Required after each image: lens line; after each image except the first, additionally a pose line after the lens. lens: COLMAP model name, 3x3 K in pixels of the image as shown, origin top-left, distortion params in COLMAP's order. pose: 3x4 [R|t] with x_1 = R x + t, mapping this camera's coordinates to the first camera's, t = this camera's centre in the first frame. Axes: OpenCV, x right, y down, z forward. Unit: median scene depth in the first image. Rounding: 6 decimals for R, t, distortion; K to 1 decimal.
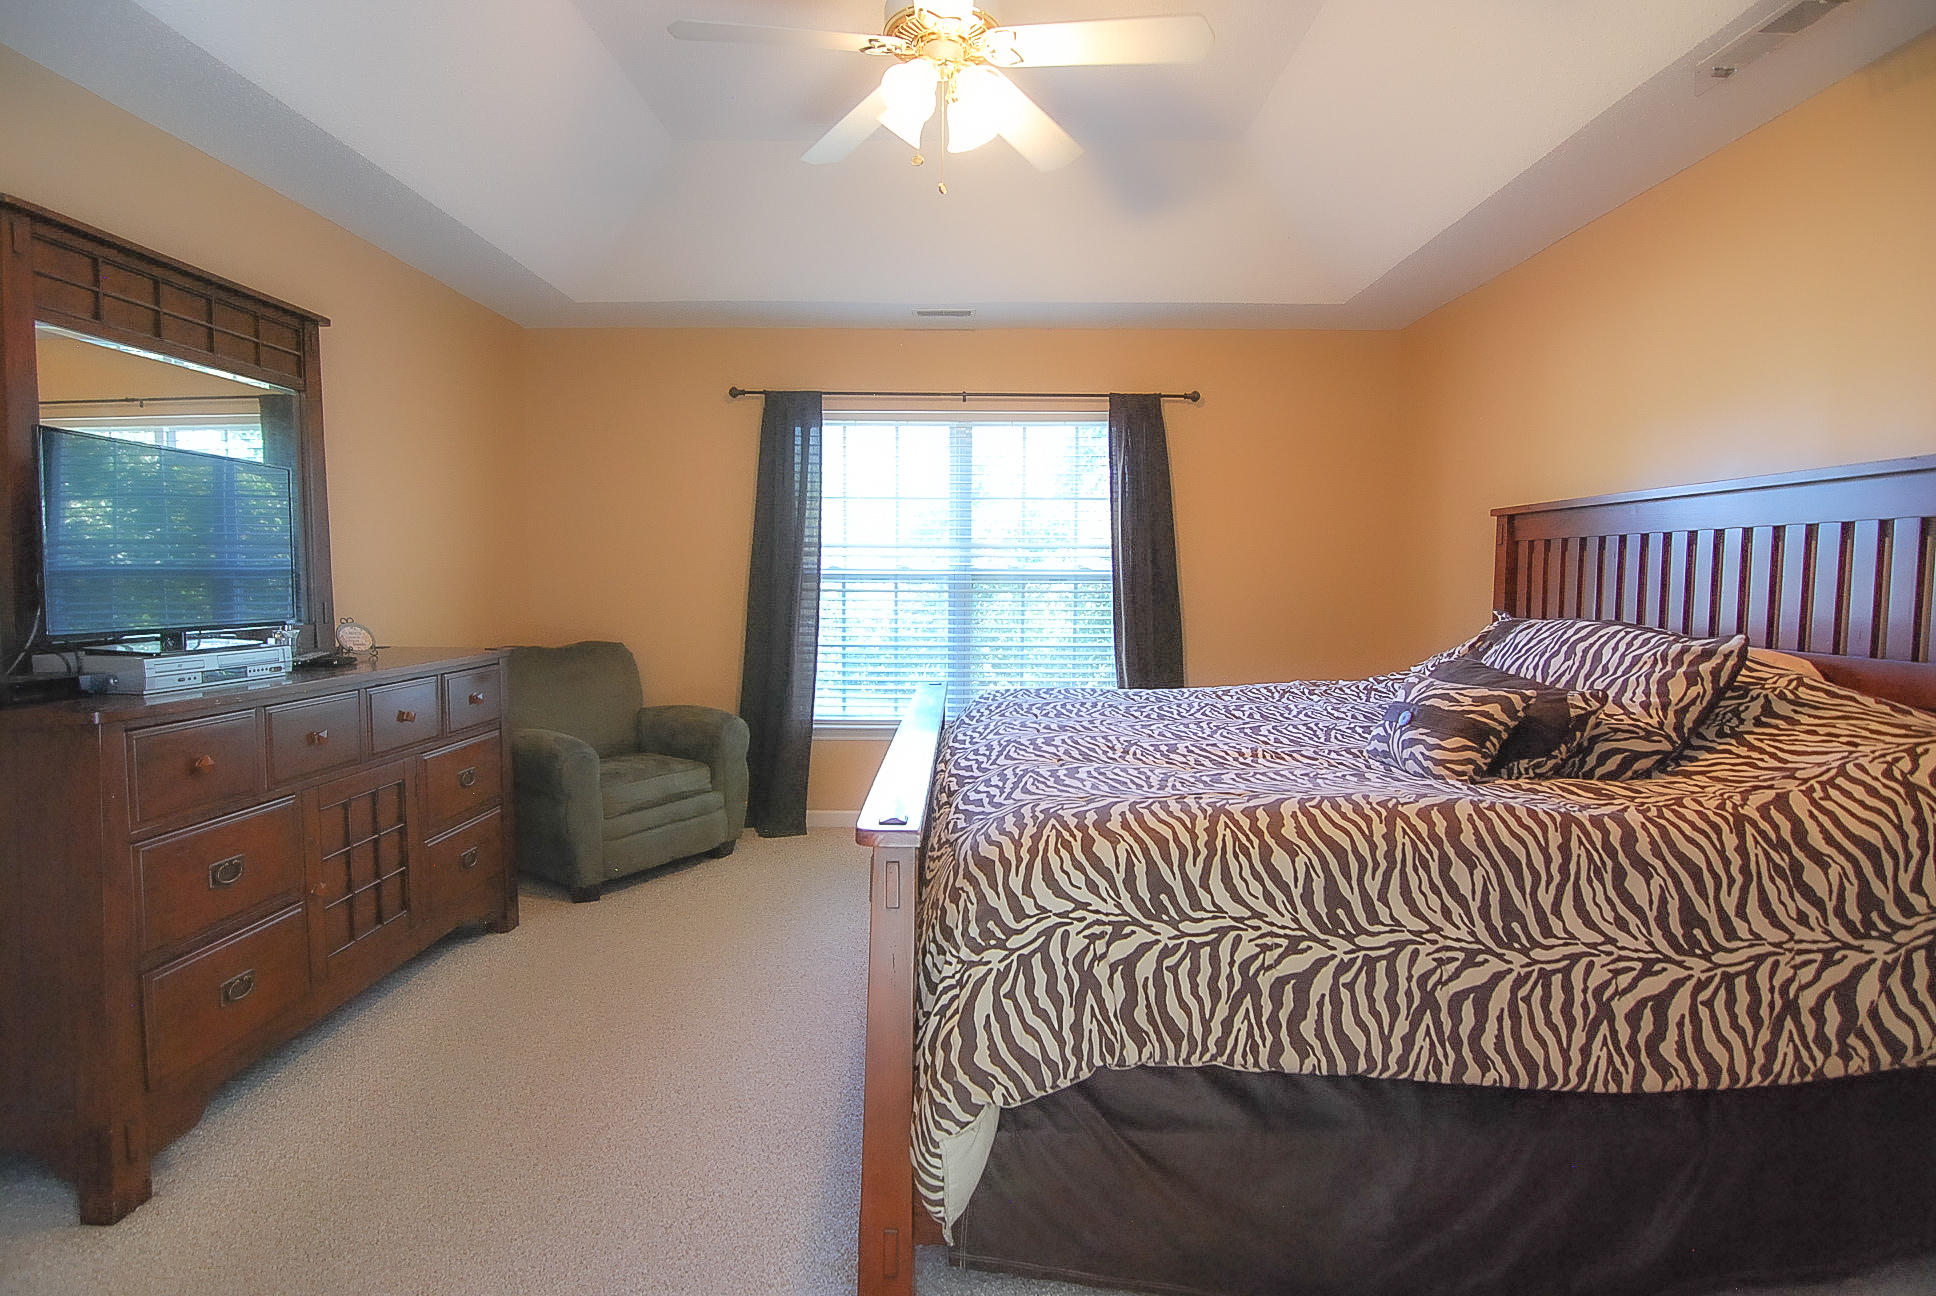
lens RADIAL K [[936.7, 0, 966.7], [0, 936.7, 638.2], [0, 0, 1]] dist [-0.001762, -0.013360]
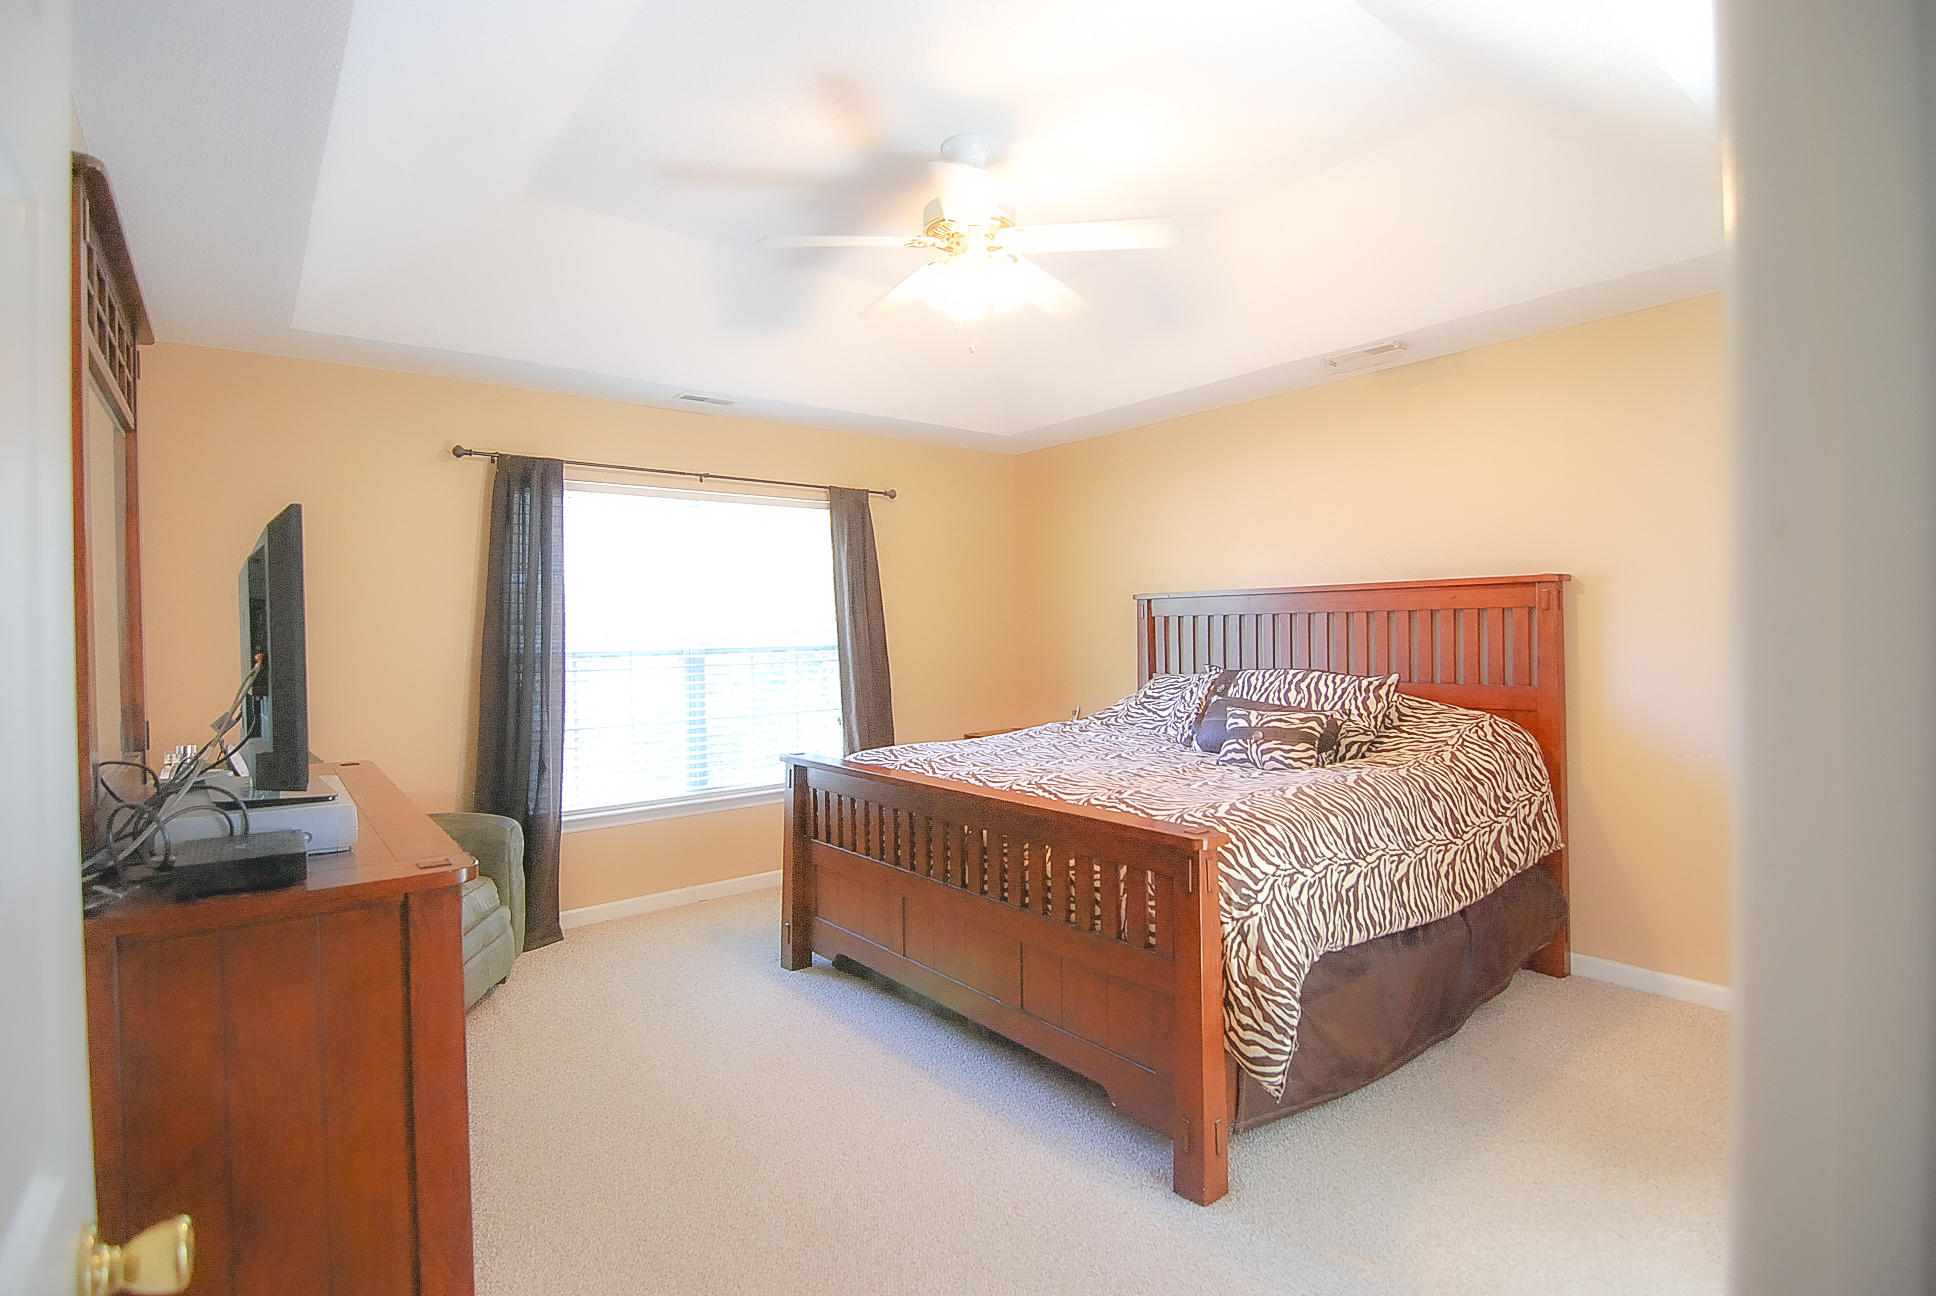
lens RADIAL K [[936.7, 0, 966.7], [0, 936.7, 638.2], [0, 0, 1]] dist [-0.001762, -0.013360]
pose [[0.777434, -0.023402, 0.628529, -0.962998], [0.061980, 0.997294, -0.039532, -0.050727], [-0.625903, 0.069690, 0.776781, 0.064522]]
